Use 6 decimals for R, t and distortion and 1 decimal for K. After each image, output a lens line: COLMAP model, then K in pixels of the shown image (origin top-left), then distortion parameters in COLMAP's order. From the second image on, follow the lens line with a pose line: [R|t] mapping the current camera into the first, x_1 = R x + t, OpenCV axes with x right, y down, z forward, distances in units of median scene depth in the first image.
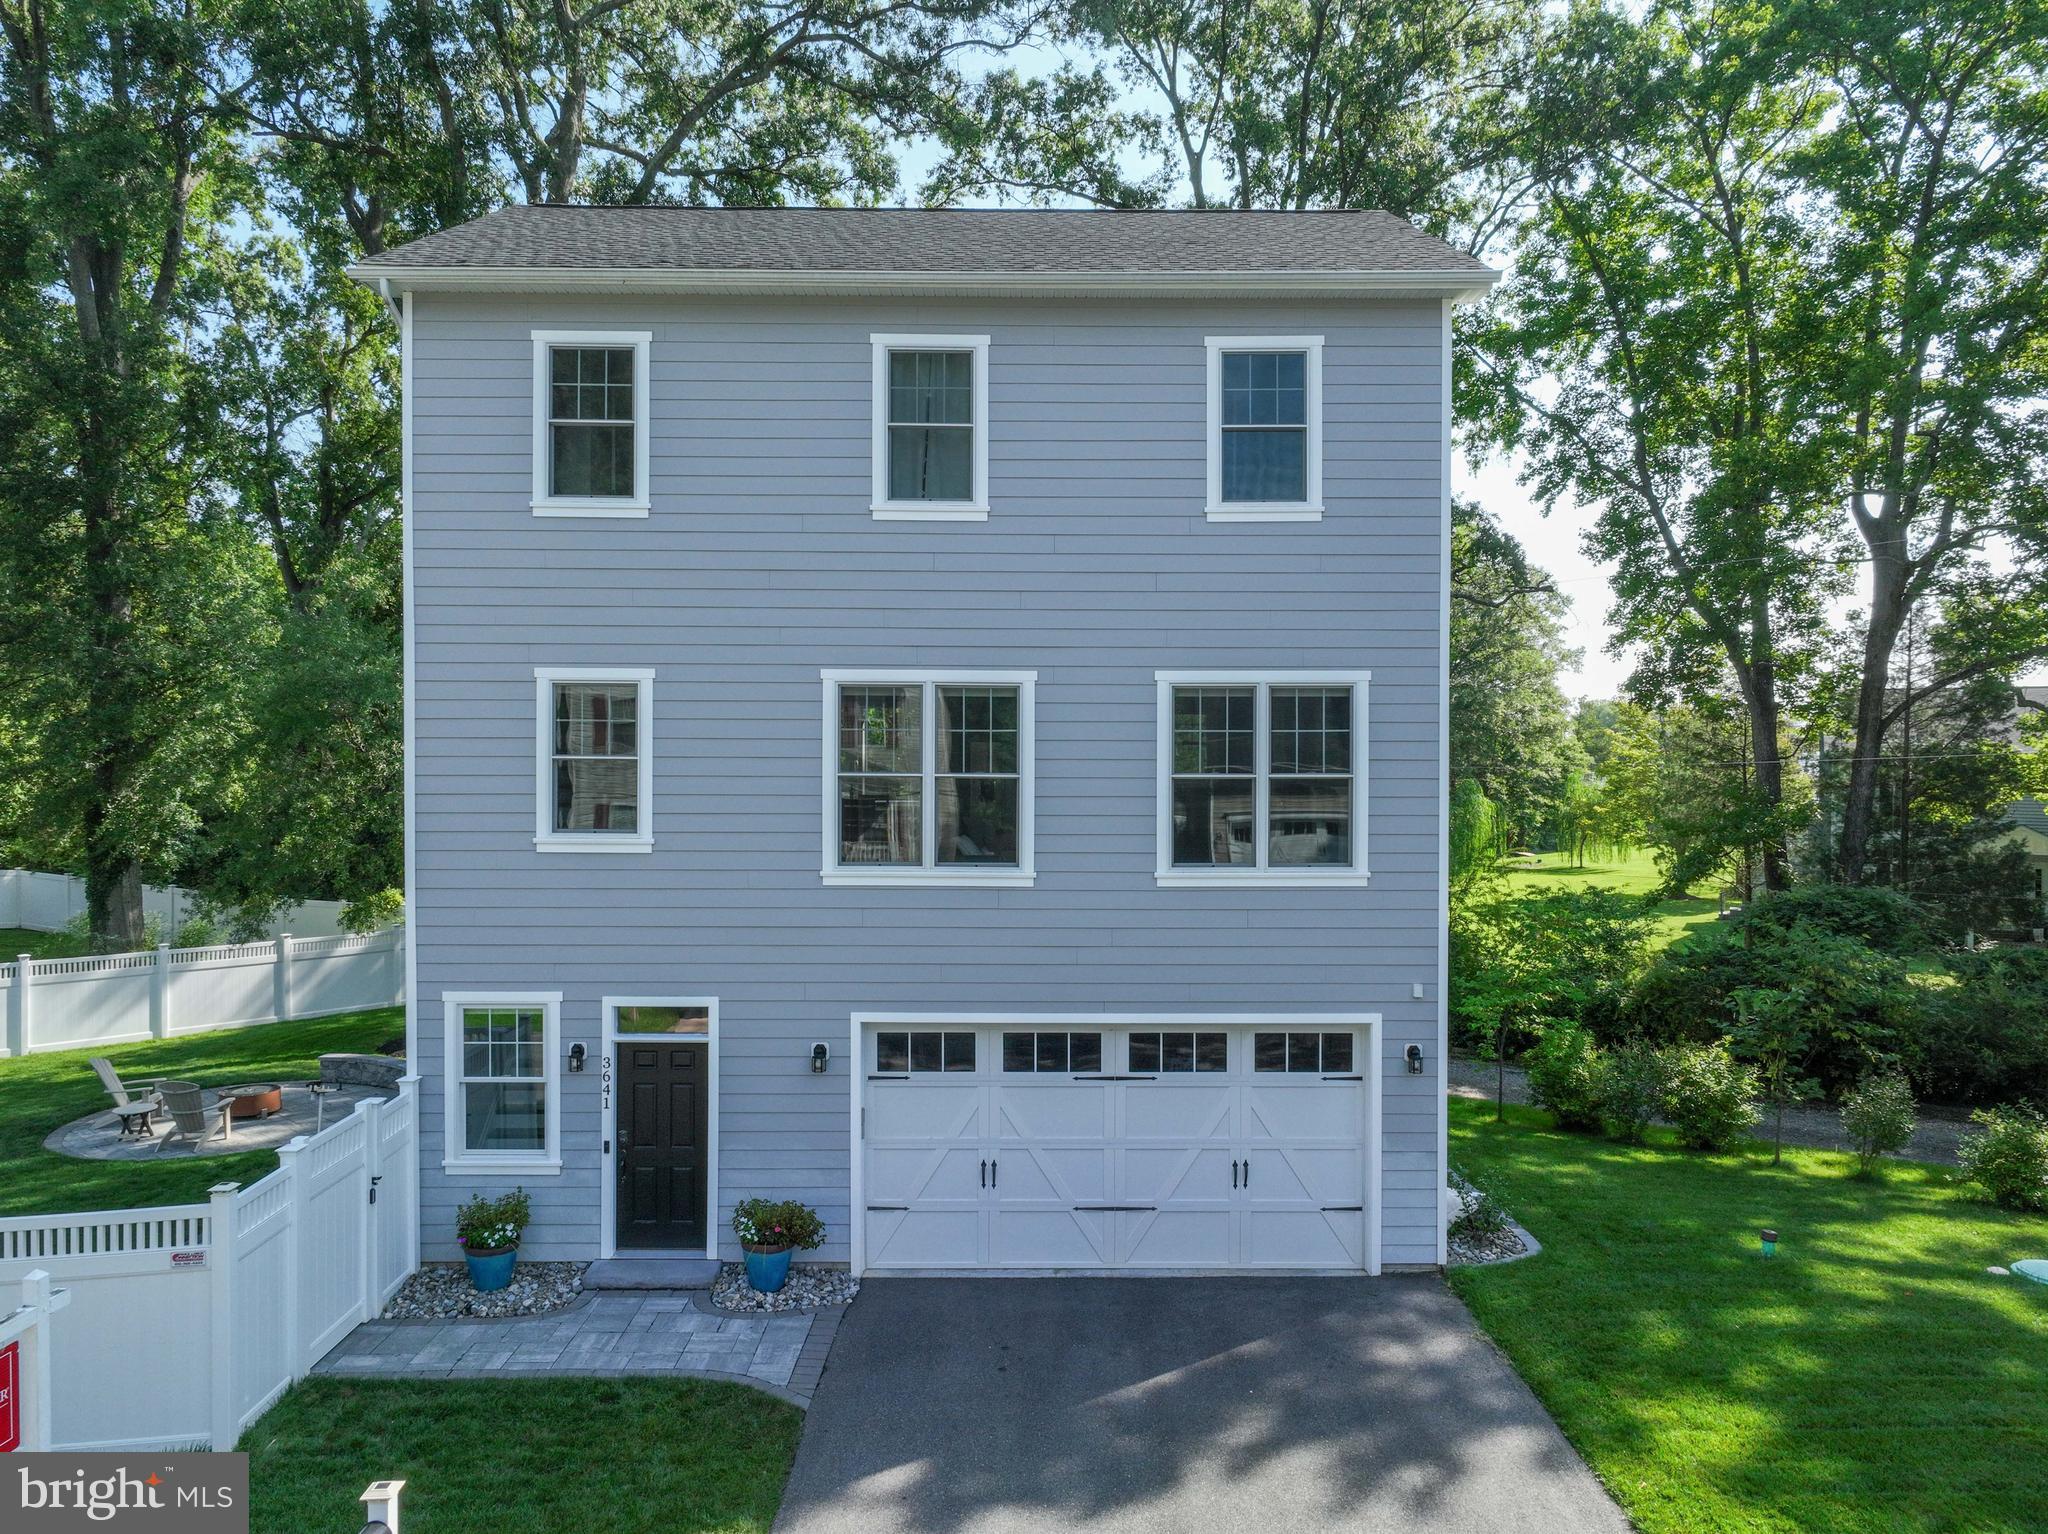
lens RADIAL K [[1432.8, 0, 1035.4], [0, 1432.8, 763.4], [0, 0, 1]] dist [0.002070, 0.008218]
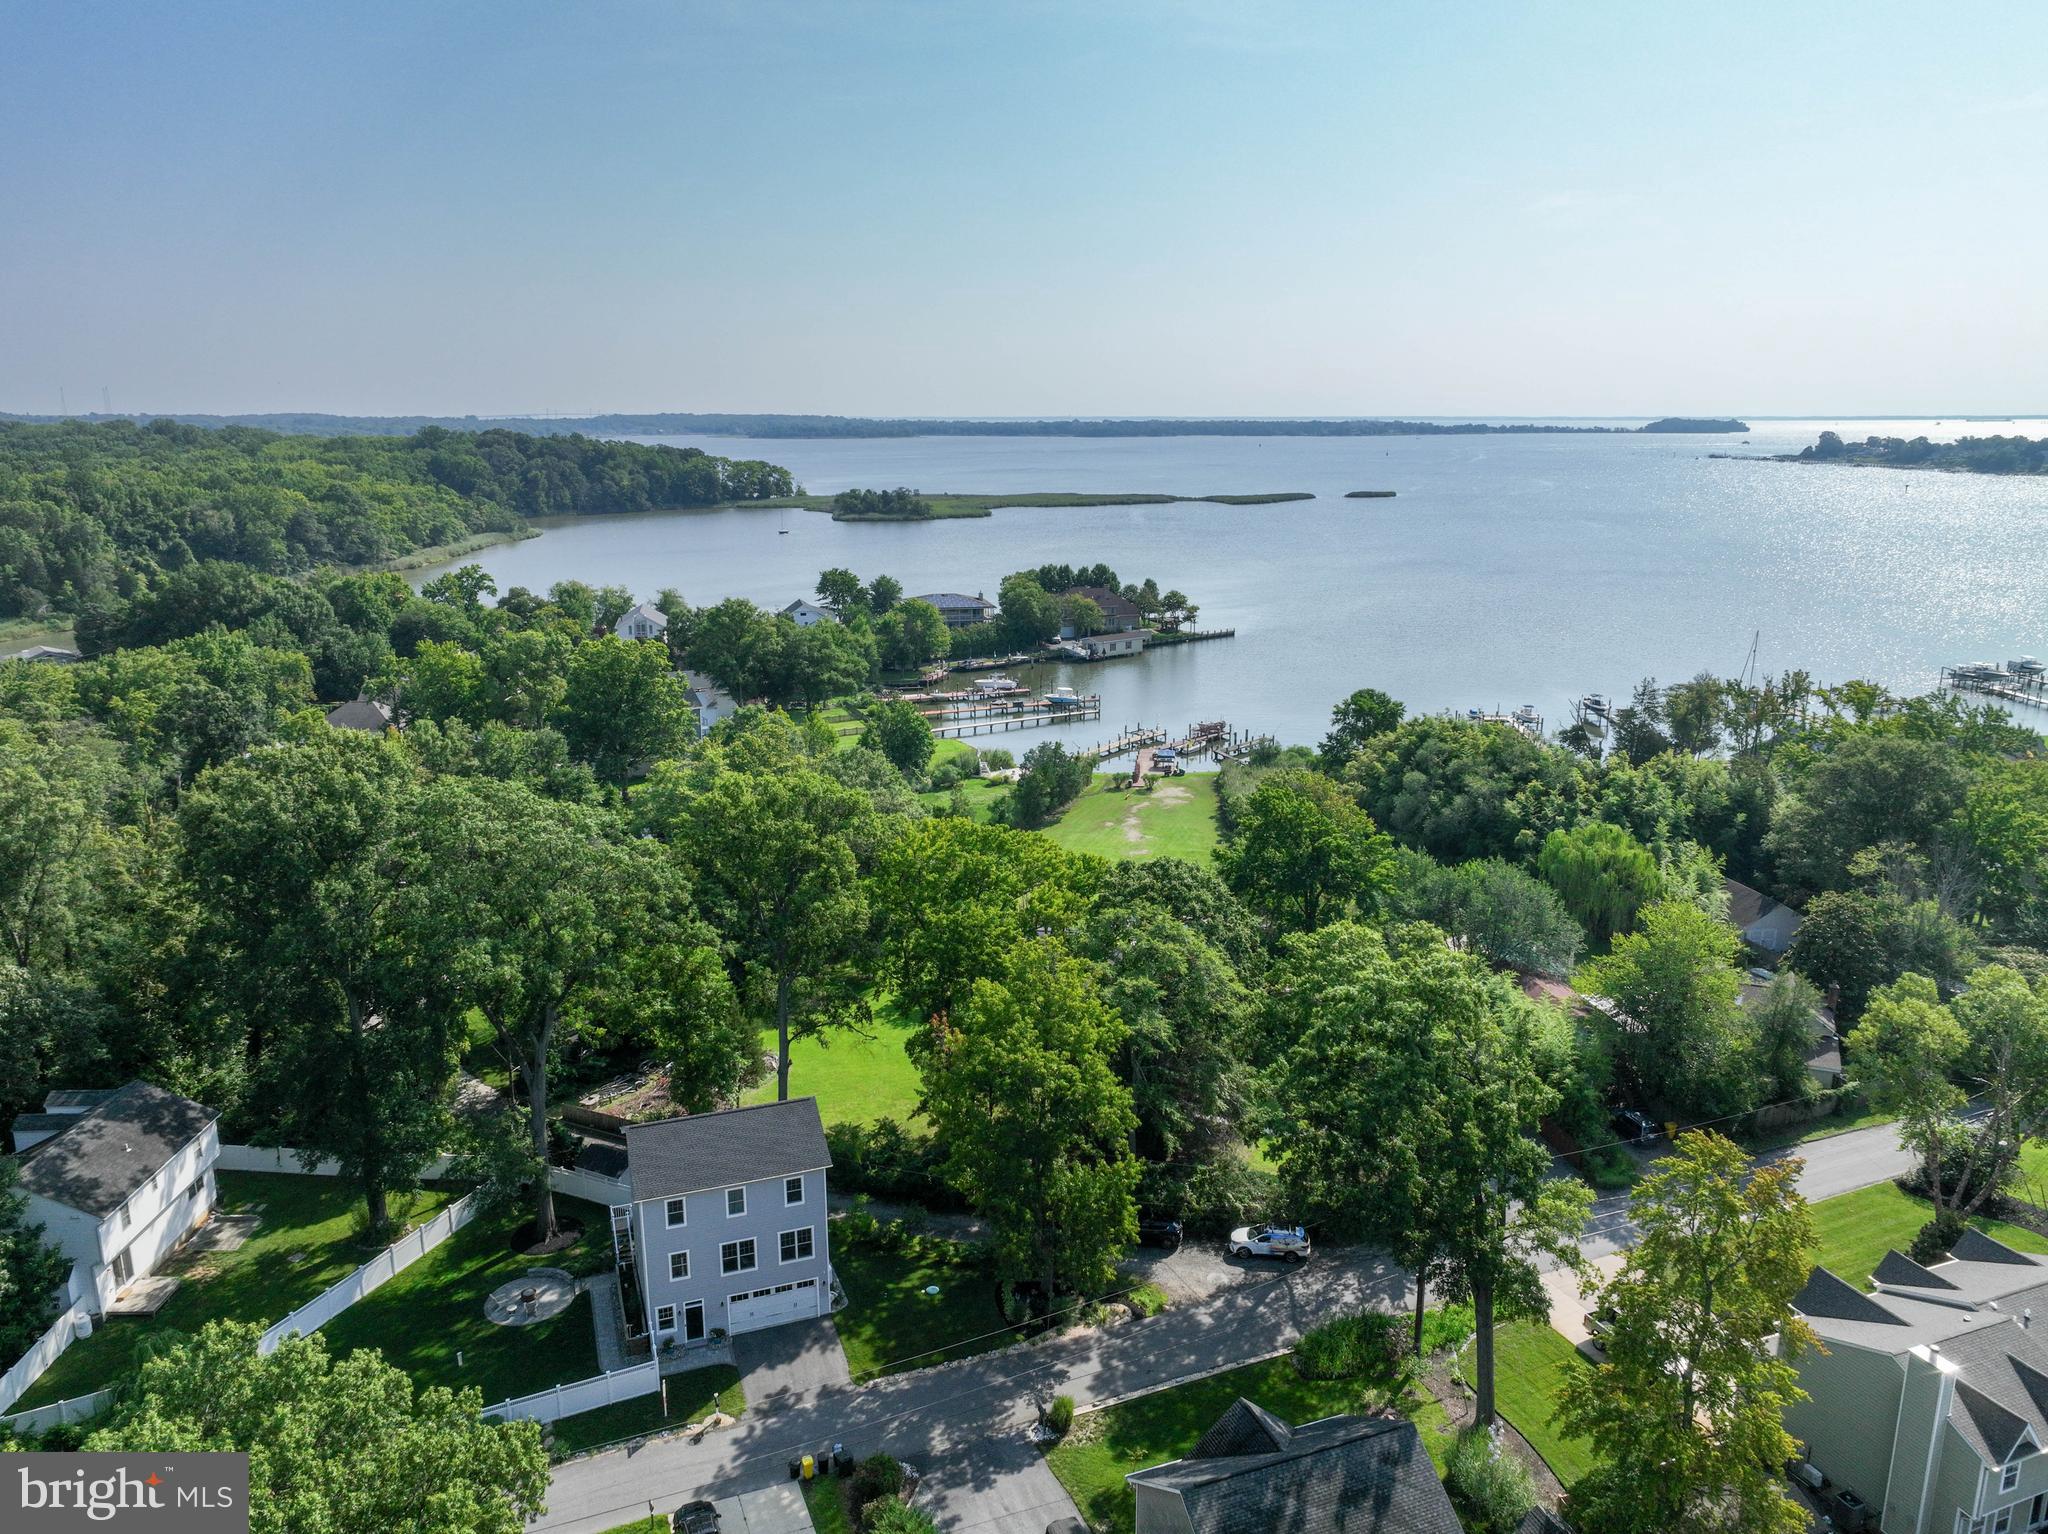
lens RADIAL K [[1432.8, 0, 1032.8], [0, 1432.8, 764.1], [0, 0, 1]] dist [0.002070, 0.008218]
pose [[0.942726, -0.083311, 0.322998, -0.650007], [0.009037, 0.974332, 0.224934, -3.175176], [-0.333447, -0.209132, 0.919281, -4.236583]]
